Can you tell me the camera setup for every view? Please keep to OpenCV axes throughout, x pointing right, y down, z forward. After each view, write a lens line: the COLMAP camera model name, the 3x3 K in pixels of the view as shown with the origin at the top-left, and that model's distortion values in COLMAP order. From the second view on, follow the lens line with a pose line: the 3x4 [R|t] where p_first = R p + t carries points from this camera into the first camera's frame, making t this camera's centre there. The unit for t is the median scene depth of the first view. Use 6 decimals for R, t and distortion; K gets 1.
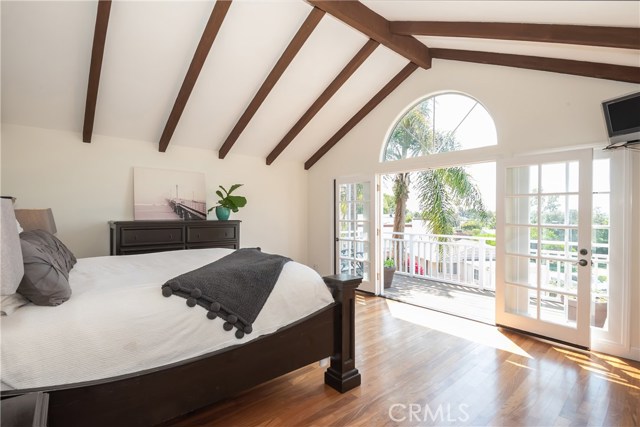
lens RADIAL K [[310.1, 0, 328.3], [0, 310.1, 215.4], [0, 0, 1]] dist [-0.002212, -0.000323]
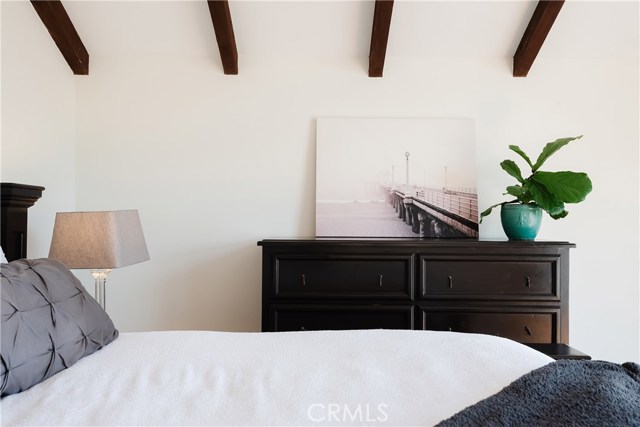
lens RADIAL K [[552.8, 0, 320.0], [0, 552.8, 213.5], [0, 0, 1]] dist [-0.002653, -0.001592]
pose [[0.760828, -0.015096, -0.648778, -0.106095], [-0.004261, 0.999592, -0.028256, 0.003744], [0.648939, 0.024262, 0.760453, 0.381115]]
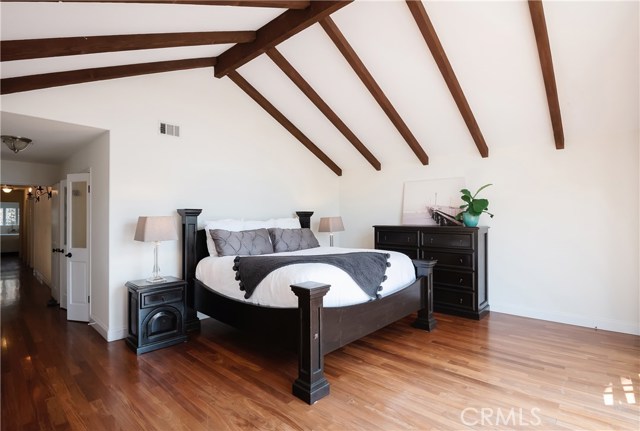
lens RADIAL K [[313.4, 0, 320.0], [0, 313.4, 215.5], [0, 0, 1]] dist [-0.001658, -0.000432]
pose [[0.119046, -0.017793, -0.992729, 0.548621], [-0.003389, 0.999826, -0.018327, 0.001613], [0.992883, 0.005546, 0.118965, 0.483018]]
